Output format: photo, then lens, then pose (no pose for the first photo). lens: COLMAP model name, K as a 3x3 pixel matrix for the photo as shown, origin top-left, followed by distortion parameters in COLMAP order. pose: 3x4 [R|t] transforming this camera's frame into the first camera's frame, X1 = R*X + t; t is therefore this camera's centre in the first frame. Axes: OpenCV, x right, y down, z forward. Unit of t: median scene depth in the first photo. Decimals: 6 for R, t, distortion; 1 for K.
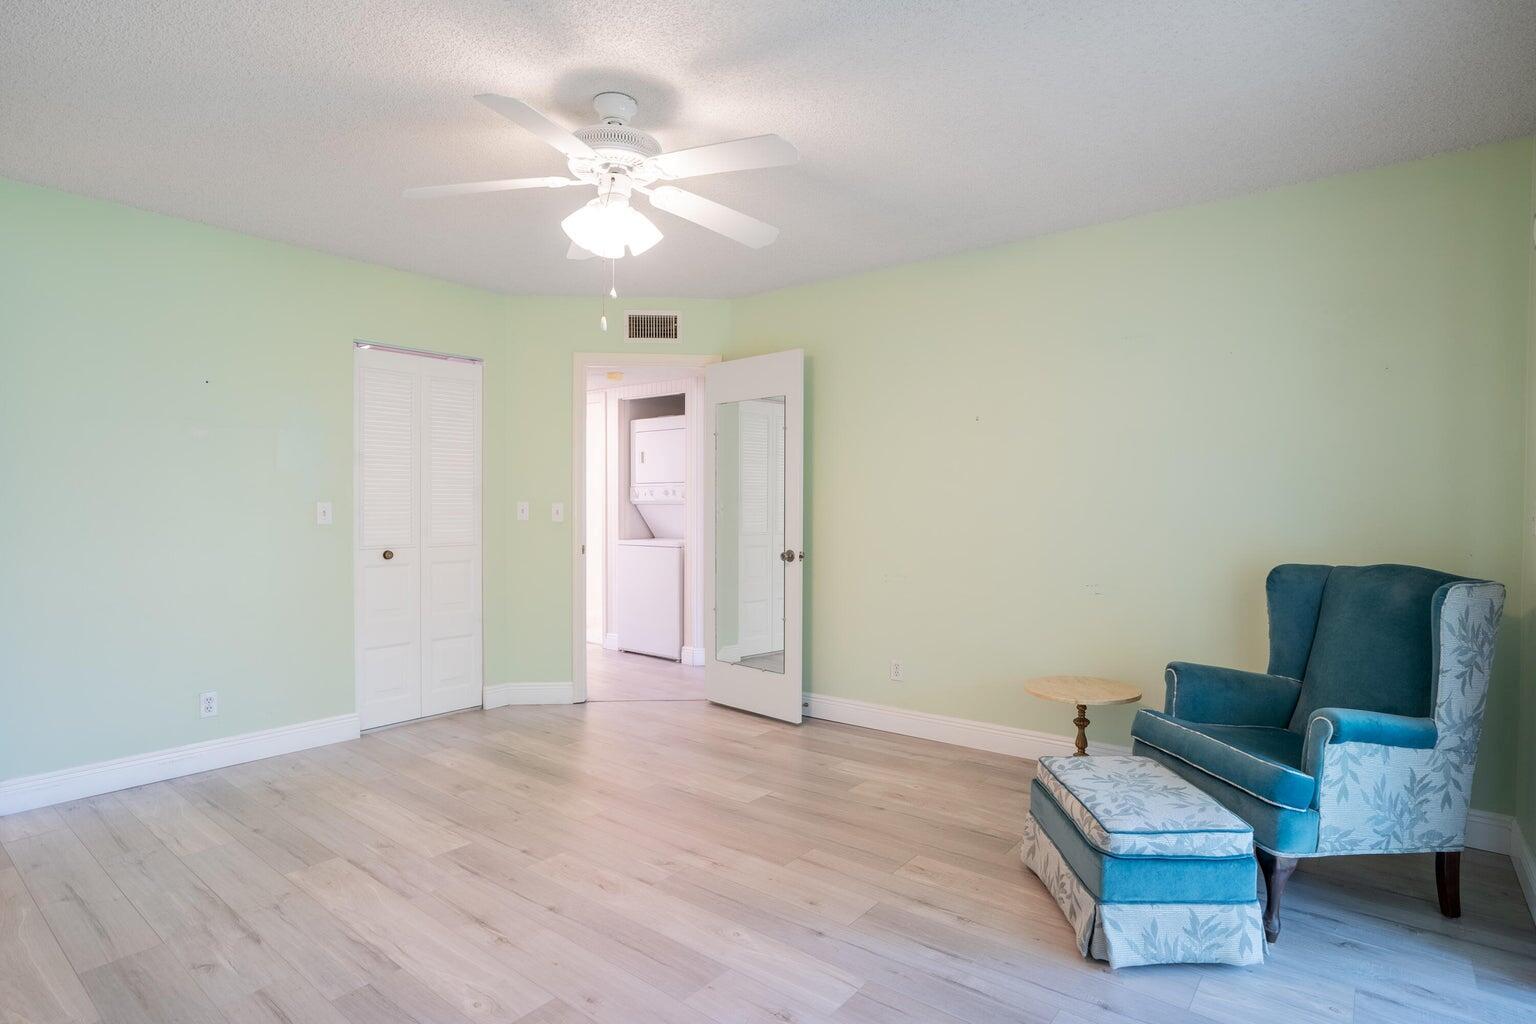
lens RADIAL K [[782.0, 0, 759.5], [0, 782.0, 510.6], [0, 0, 1]] dist [-0.005973, 0.000211]
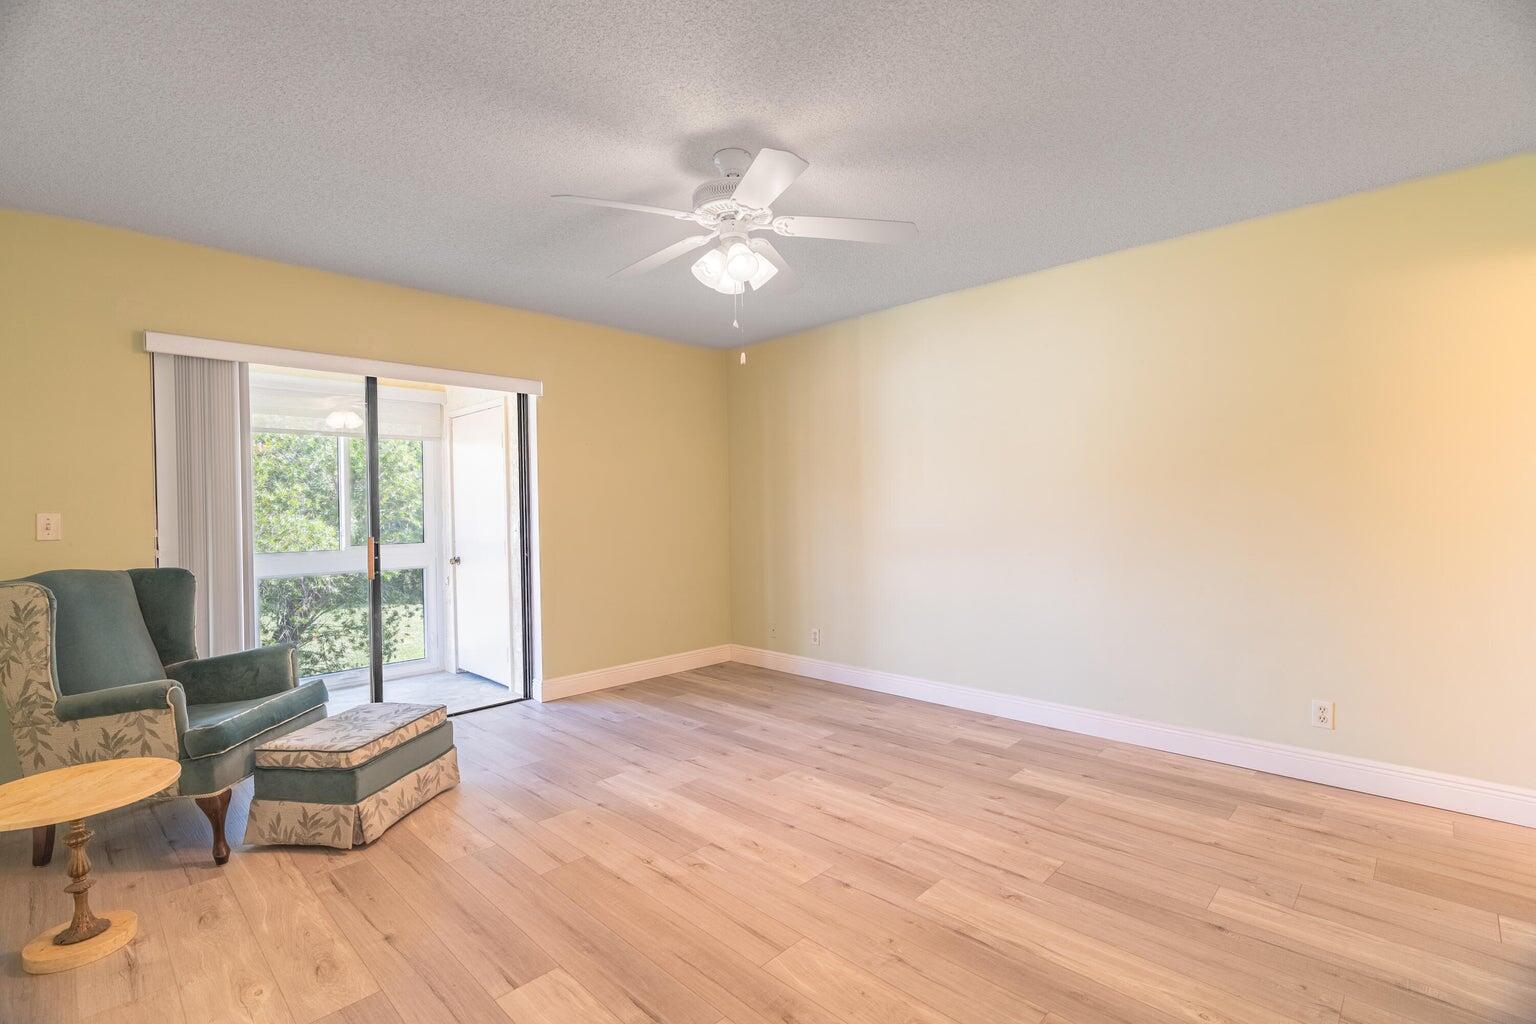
lens RADIAL K [[699.3, 0, 764.4], [0, 699.3, 516.1], [0, 0, 1]] dist [0.000498, 0.000712]
pose [[-0.995566, 0.016916, 0.092534, -0.196033], [0.018524, 0.999691, 0.016547, -0.006889], [-0.092225, 0.018188, -0.995572, 1.237097]]
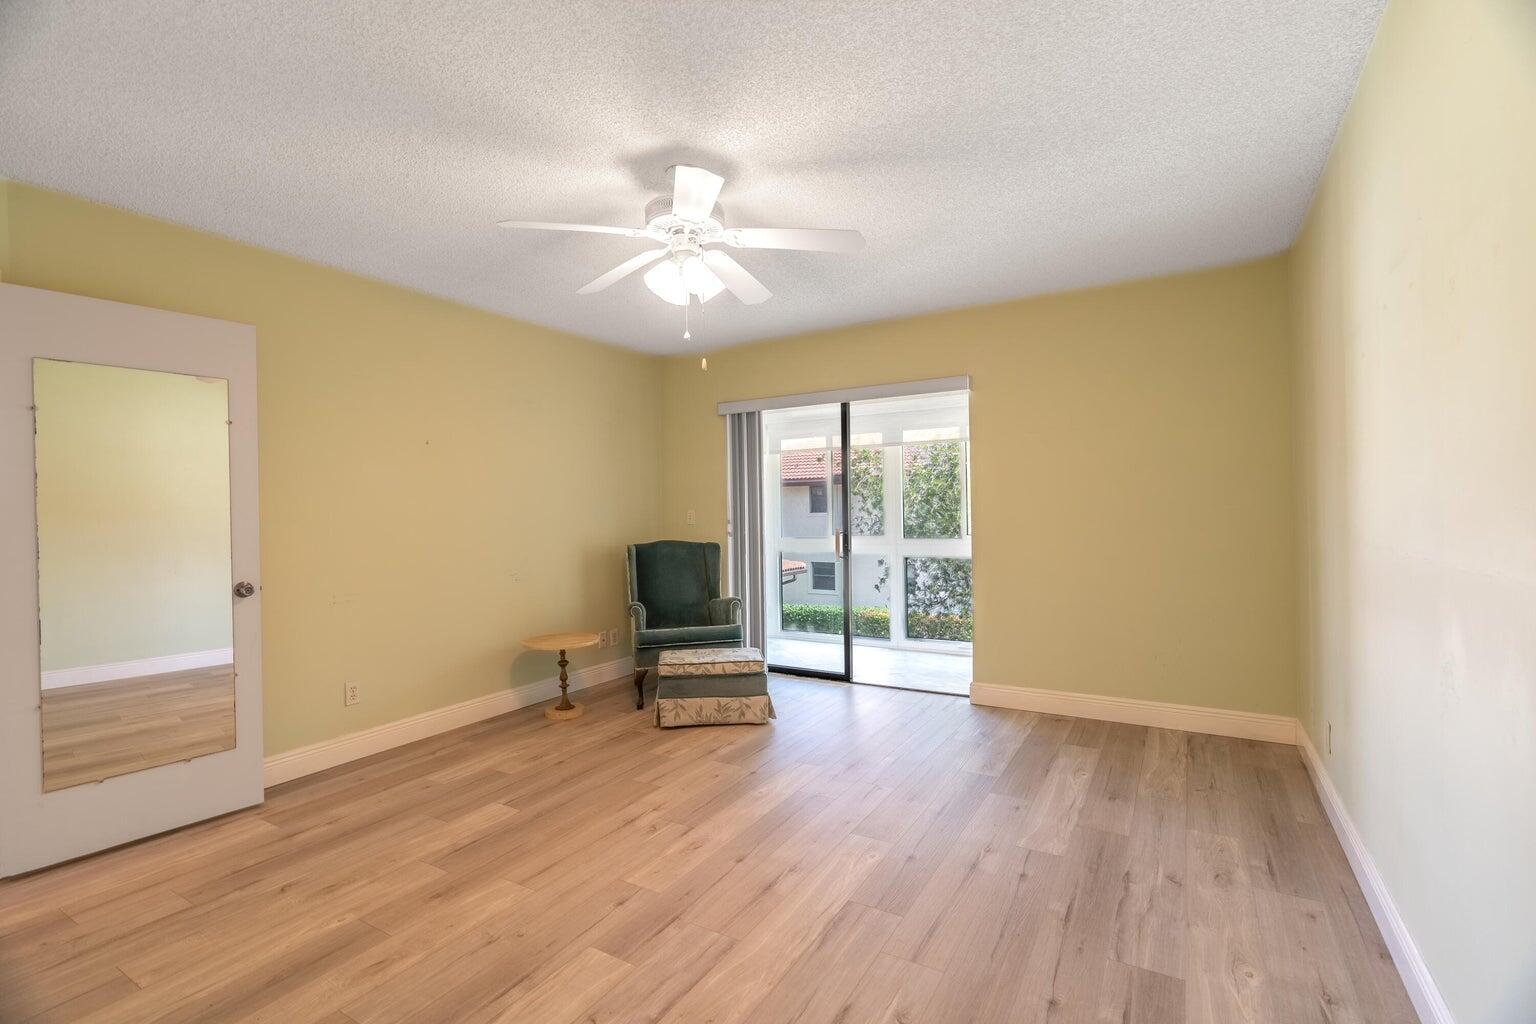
lens RADIAL K [[699.3, 0, 757.5], [0, 699.3, 506.9], [0, 0, 1]] dist [0.000498, 0.000712]
pose [[-0.129365, 0.013335, 0.991507, -0.759430], [0.027042, 0.999585, -0.009915, -0.000787], [-0.991228, 0.025529, -0.129672, 0.638253]]
